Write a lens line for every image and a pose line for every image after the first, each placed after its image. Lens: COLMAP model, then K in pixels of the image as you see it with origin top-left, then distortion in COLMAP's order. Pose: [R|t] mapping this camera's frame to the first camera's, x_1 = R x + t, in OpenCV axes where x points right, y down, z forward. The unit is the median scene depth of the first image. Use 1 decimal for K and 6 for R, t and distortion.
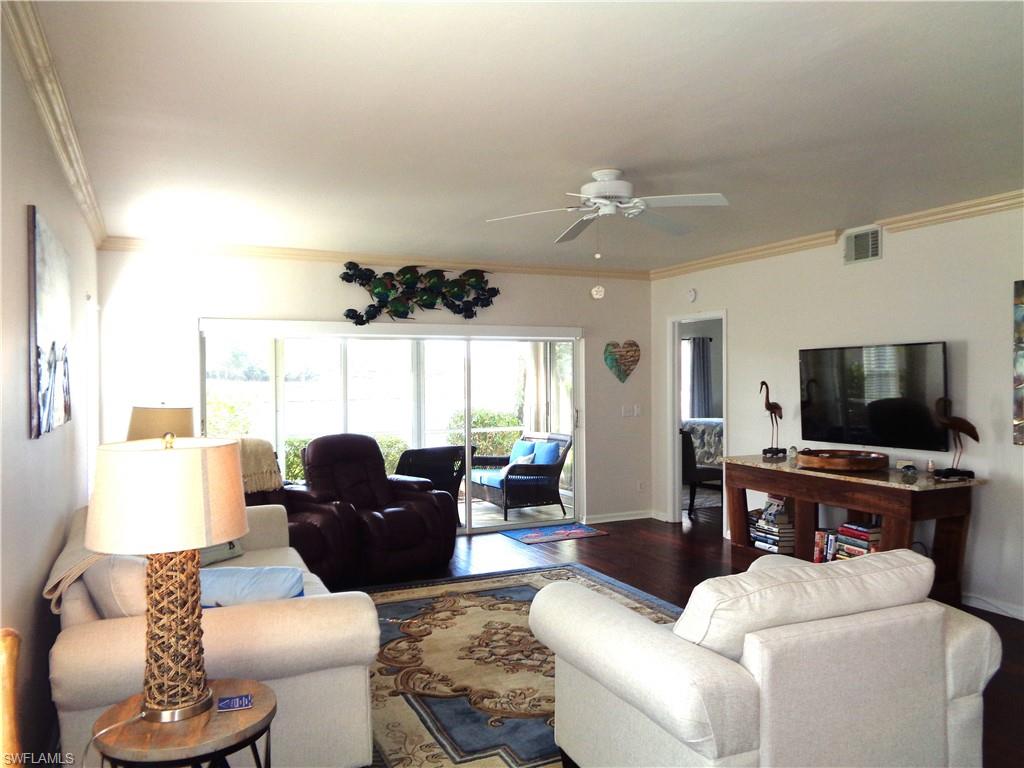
lens RADIAL K [[770.6, 0, 524.6], [0, 770.6, 378.2], [0, 0, 1]] dist [0.017701, -0.010868]
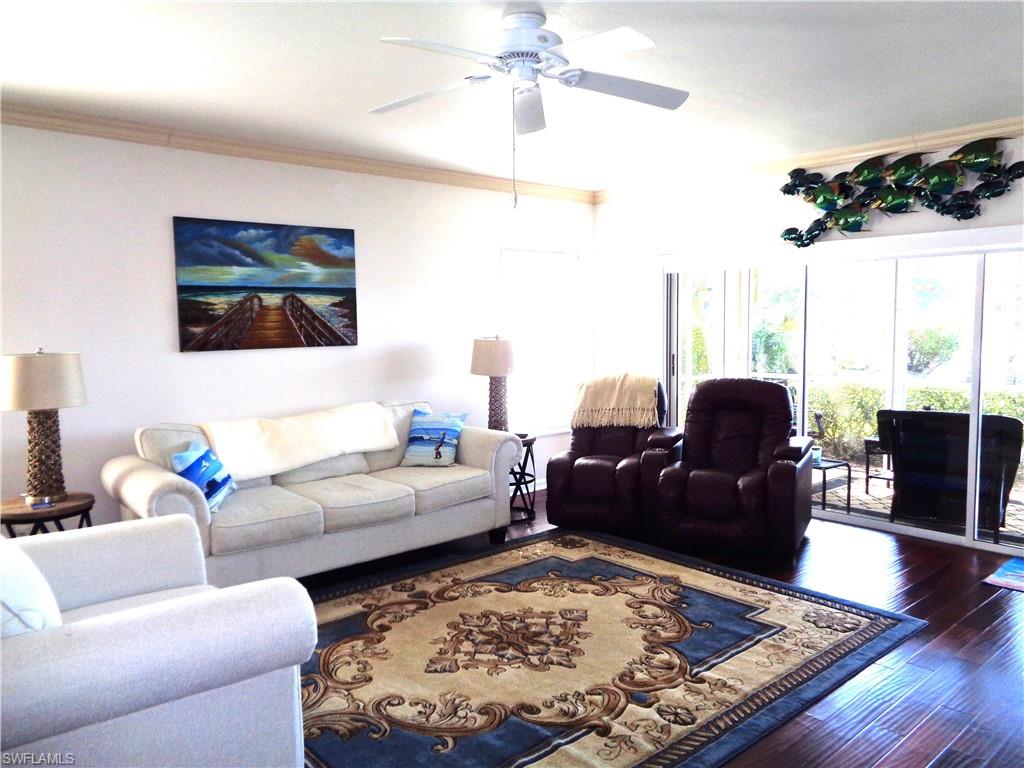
lens RADIAL K [[770.6, 0, 514.2], [0, 770.6, 385.7], [0, 0, 1]] dist [0.017701, -0.010868]
pose [[0.276427, 0.089193, -0.956887, 0.550021], [0.008224, 0.995428, 0.095161, -0.004392], [0.961000, -0.034175, 0.274429, 0.547109]]
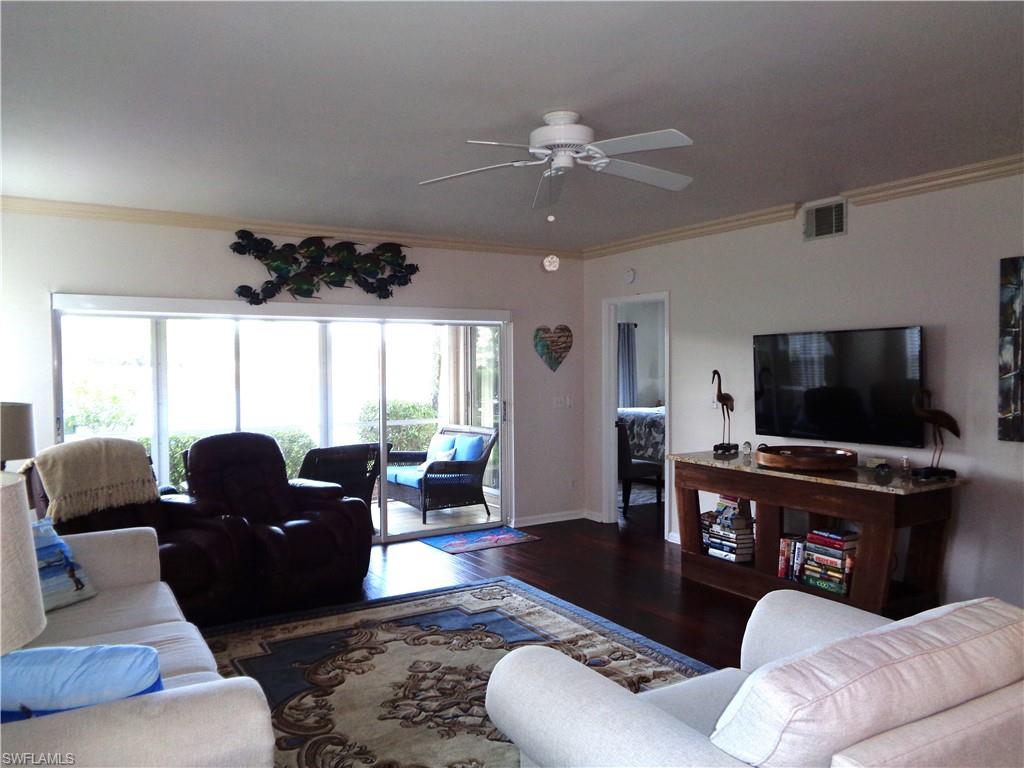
lens RADIAL K [[770.6, 0, 517.5], [0, 770.6, 377.7], [0, 0, 1]] dist [0.017701, -0.010868]
pose [[0.994011, -0.002149, 0.109260, -0.020437], [0.000337, 0.999862, 0.016606, -0.002246], [-0.109281, -0.016470, 0.993874, 0.131002]]
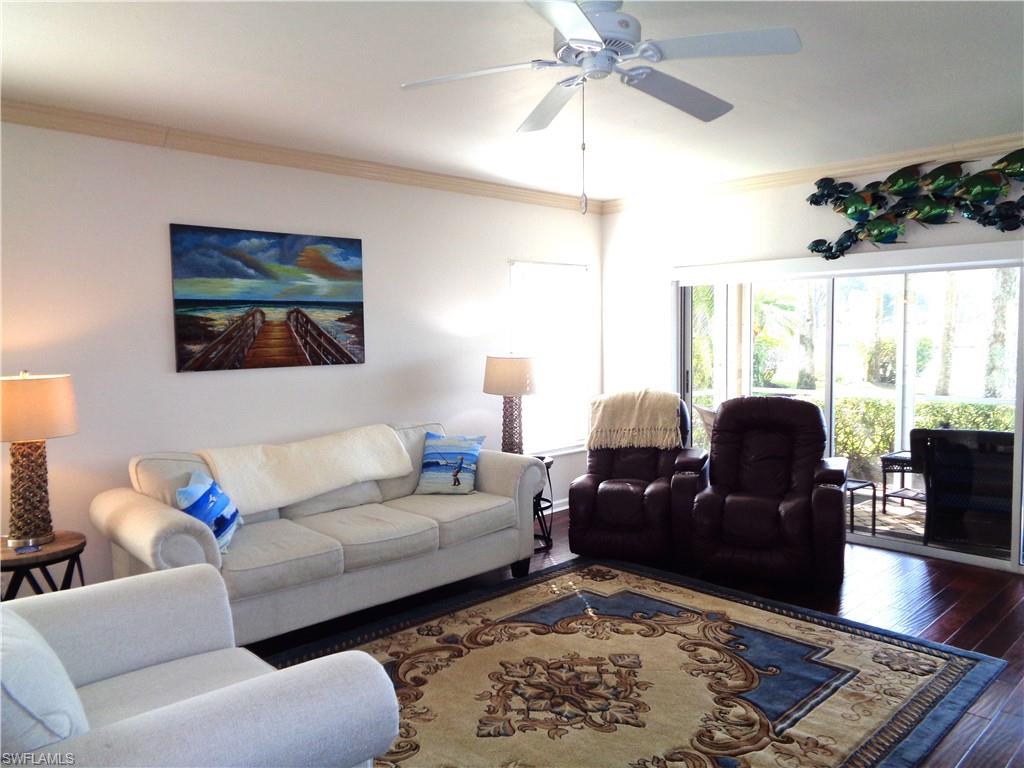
lens RADIAL K [[770.6, 0, 513.4], [0, 770.6, 383.6], [0, 0, 1]] dist [0.017701, -0.010868]
pose [[0.321507, 0.070265, -0.944296, 0.477603], [0.009668, 0.996947, 0.077475, -0.008460], [0.946858, -0.034038, 0.319847, 0.504506]]
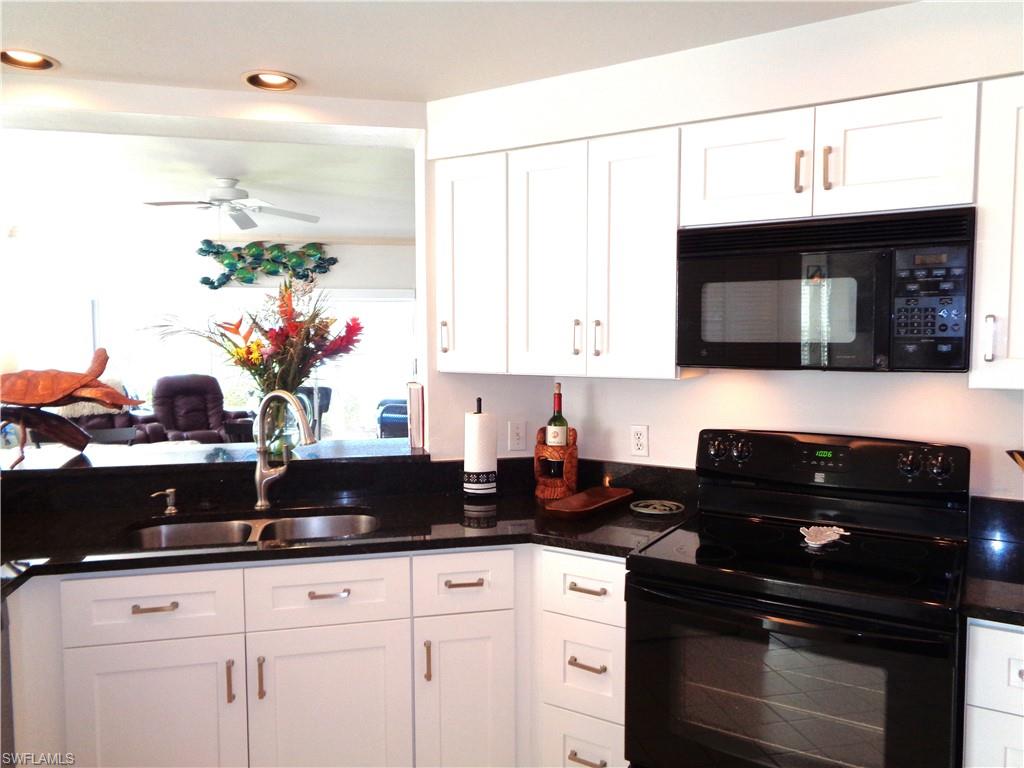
lens RADIAL K [[770.6, 0, 506.1], [0, 770.6, 378.3], [0, 0, 1]] dist [0.017701, -0.010868]
pose [[0.972702, 0.023658, -0.230847, 0.627233], [-0.008942, 0.997872, 0.064587, -0.009924], [0.231884, -0.060760, 0.970844, -0.156616]]
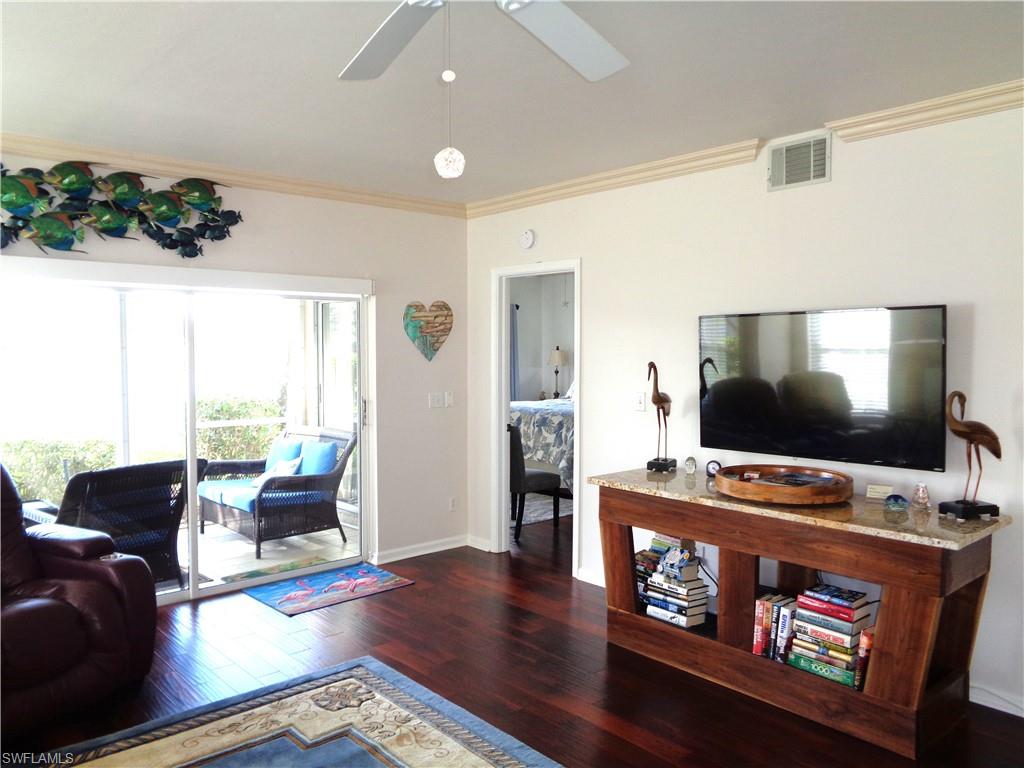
lens RADIAL K [[770.6, 0, 509.1], [0, 770.6, 383.3], [0, 0, 1]] dist [0.017701, -0.010868]
pose [[0.962691, -0.006017, 0.270538, 0.007889], [-0.006036, 0.999027, 0.043697, -0.006162], [-0.270538, -0.043700, 0.961717, 0.397452]]
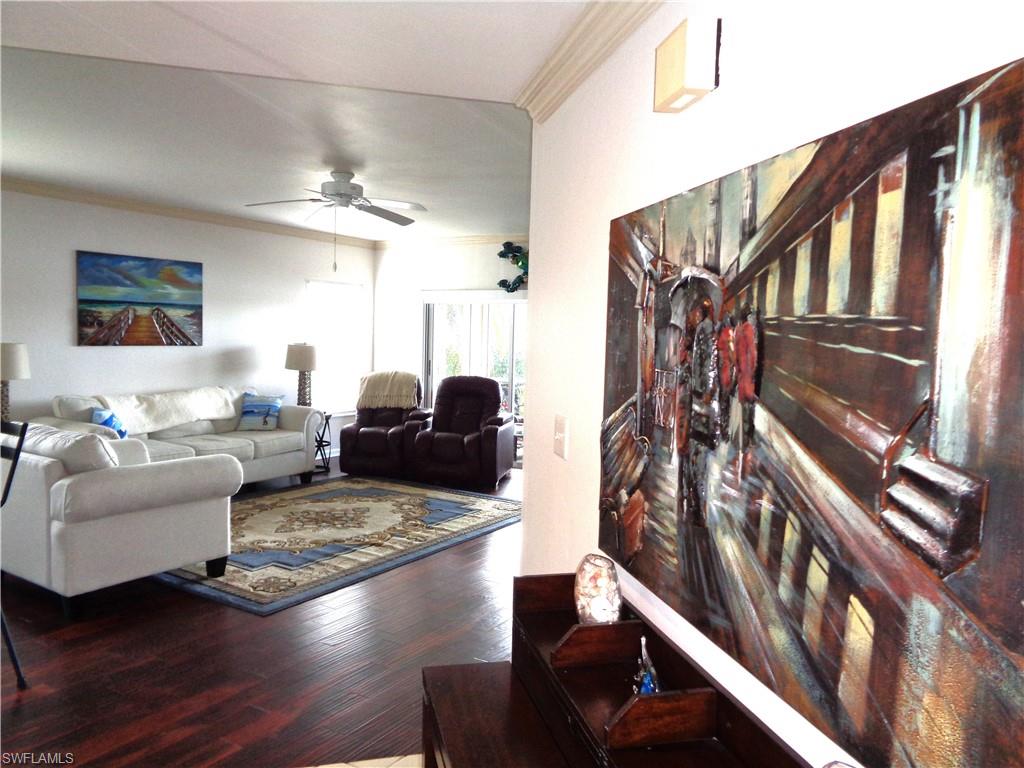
lens RADIAL K [[770.6, 0, 510.0], [0, 770.6, 390.9], [0, 0, 1]] dist [0.017701, -0.010868]
pose [[0.534026, 0.084089, -0.841276, 0.961467], [-0.031980, 0.996339, 0.079288, -0.009755], [0.844863, -0.015438, 0.534760, 0.370443]]
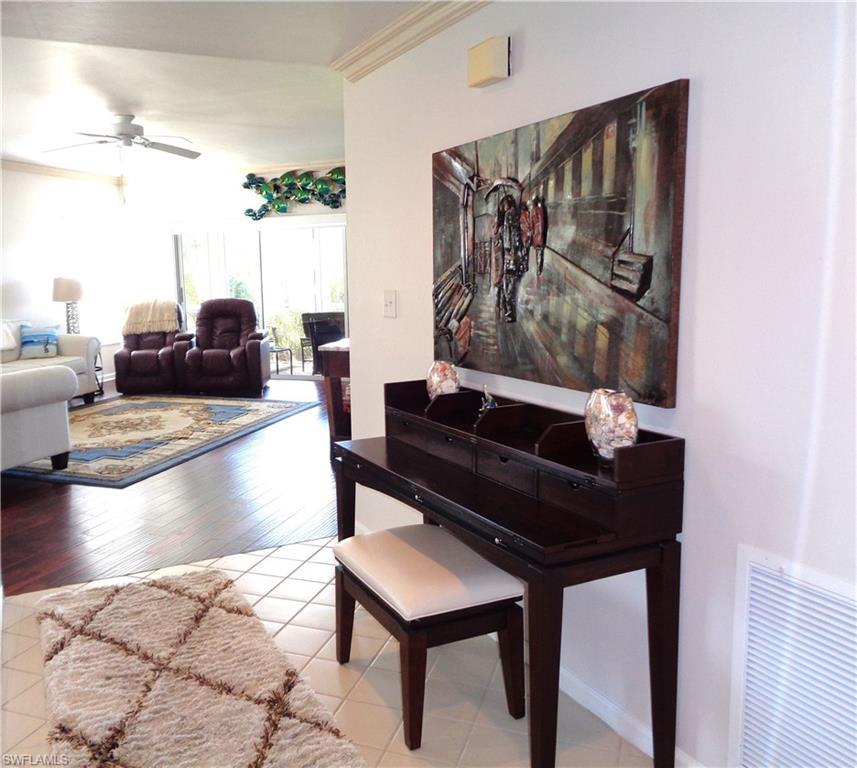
lens RADIAL K [[769.8, 0, 346.3], [0, 769.8, 391.4], [0, 0, 1]] dist [0.014130, -0.001979]
pose [[0.674349, 0.107406, -0.730560, 1.052837], [0.019213, 0.986478, 0.162765, 0.013435], [0.738163, -0.123797, 0.663167, 0.189693]]
